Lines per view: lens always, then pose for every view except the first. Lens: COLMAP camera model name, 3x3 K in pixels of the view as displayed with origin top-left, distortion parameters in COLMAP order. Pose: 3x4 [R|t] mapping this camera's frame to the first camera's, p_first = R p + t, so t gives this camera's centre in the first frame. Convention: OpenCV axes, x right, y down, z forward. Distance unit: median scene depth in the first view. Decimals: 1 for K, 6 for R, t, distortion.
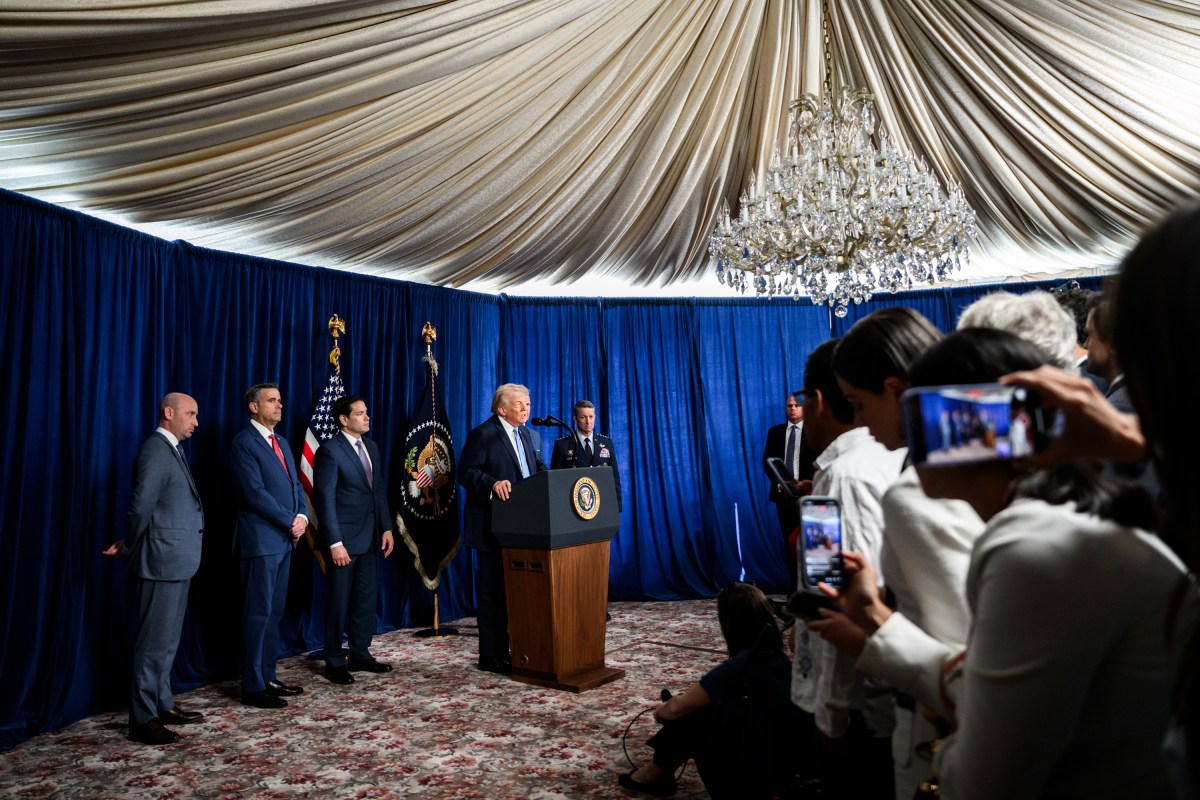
lens RADIAL K [[918.4, 0, 550.4], [0, 918.4, 378.8], [0, 0, 1]] dist [-0.011111, -0.002398]
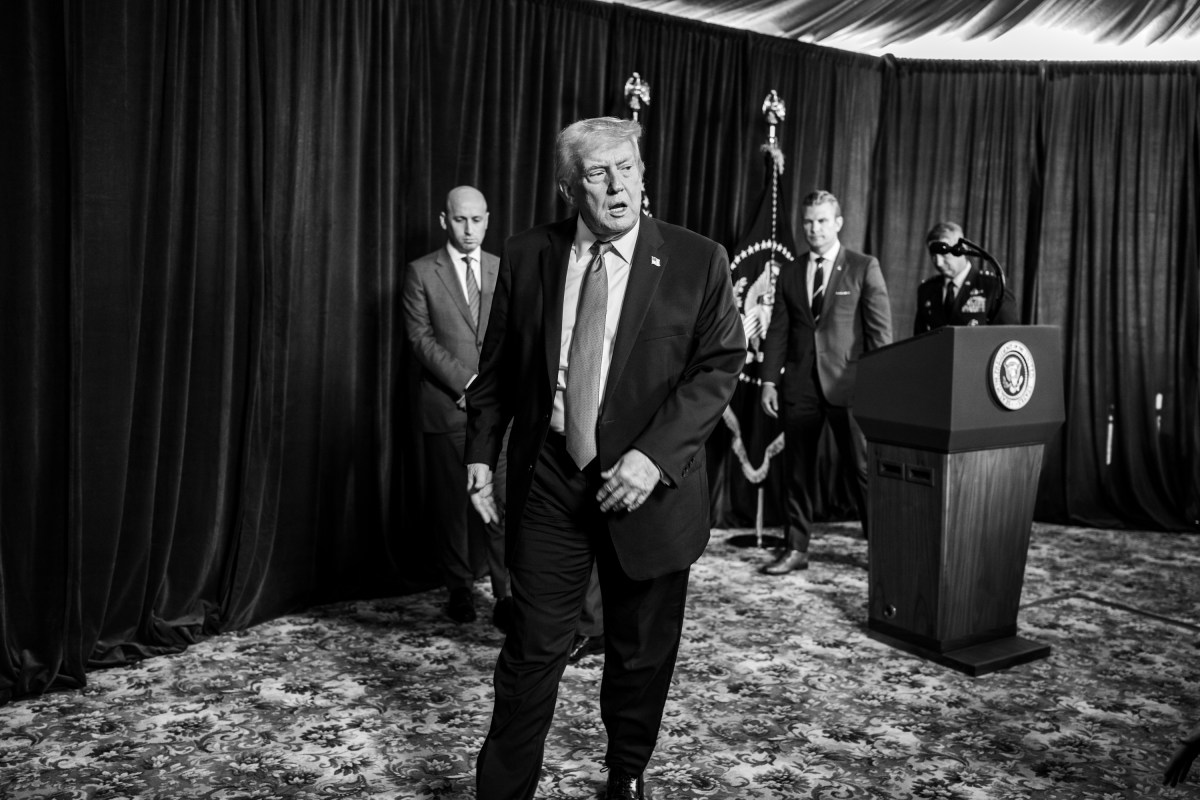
lens RADIAL K [[1118.4, 0, 601.8], [0, 1118.4, 389.8], [0, 0, 1]] dist [-0.004088, 0.000000]
pose [[0.961216, 0.079953, -0.263952, -0.024474], [-0.033859, 0.984027, 0.174768, 0.015854], [0.273709, -0.159053, 0.948570, 0.185820]]
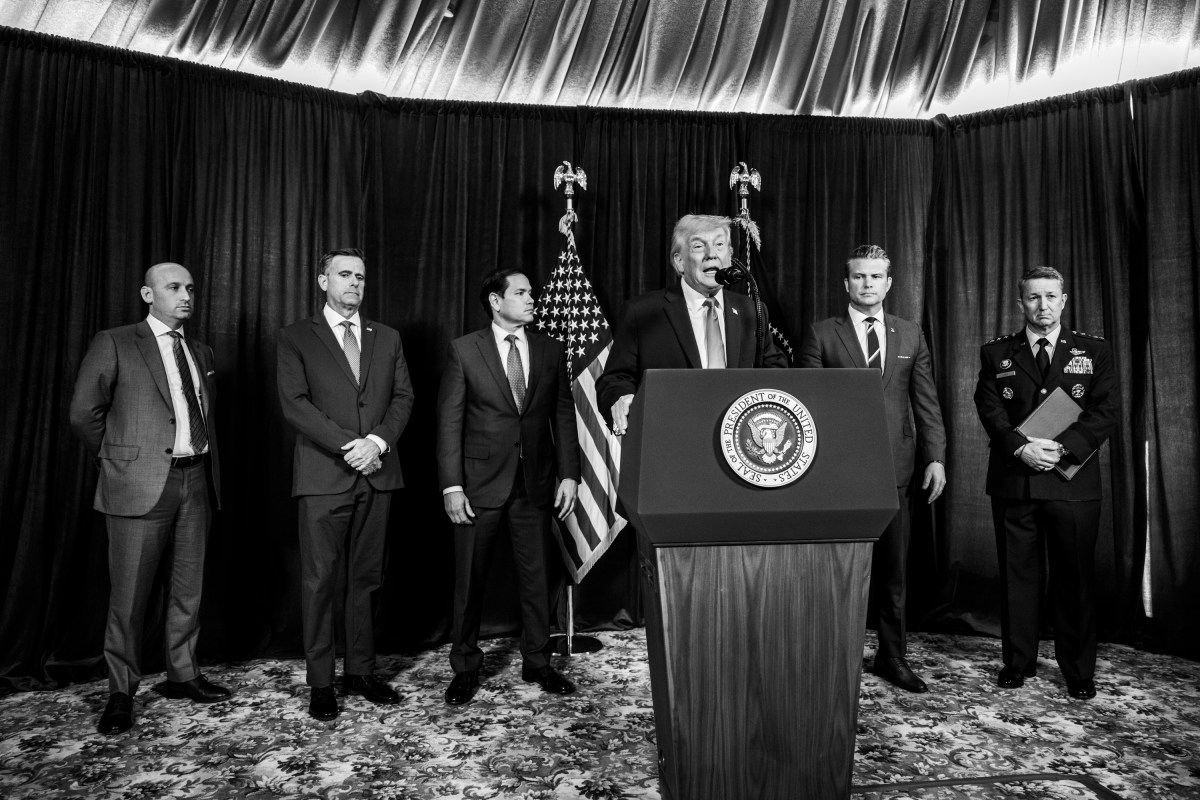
lens RADIAL K [[798.7, 0, 602.1], [0, 798.7, 395.4], [0, 0, 1]] dist [-0.002400, -0.004596]
pose [[0.716043, 0.010691, -0.697974, 0.212835], [0.033212, 0.998229, 0.049362, 0.079163], [0.697265, -0.058526, 0.714420, 0.602471]]
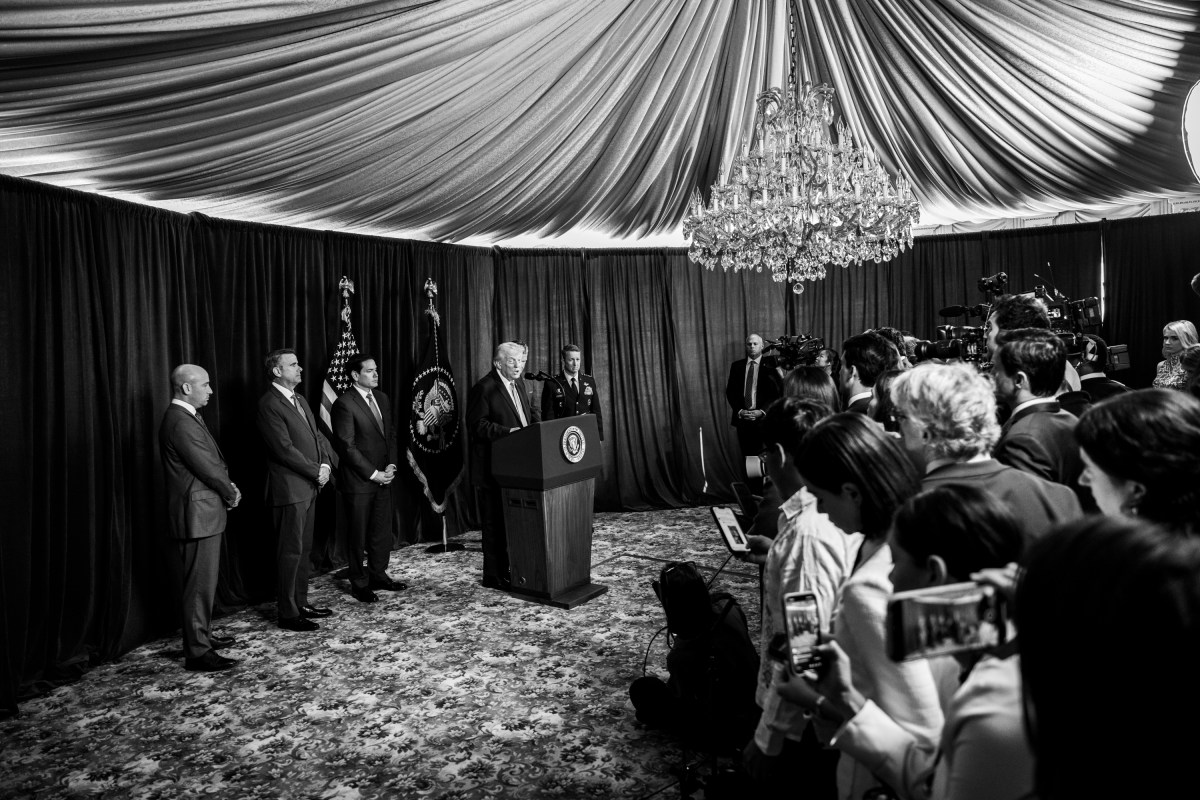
lens RADIAL K [[798.7, 0, 579.1], [0, 798.7, 396.8], [0, 0, 1]] dist [-0.002400, -0.004596]
pose [[0.998669, -0.014845, 0.049402, -0.002344], [0.007901, 0.990415, 0.137895, -0.058734], [-0.050976, -0.137321, 0.989214, 0.016674]]
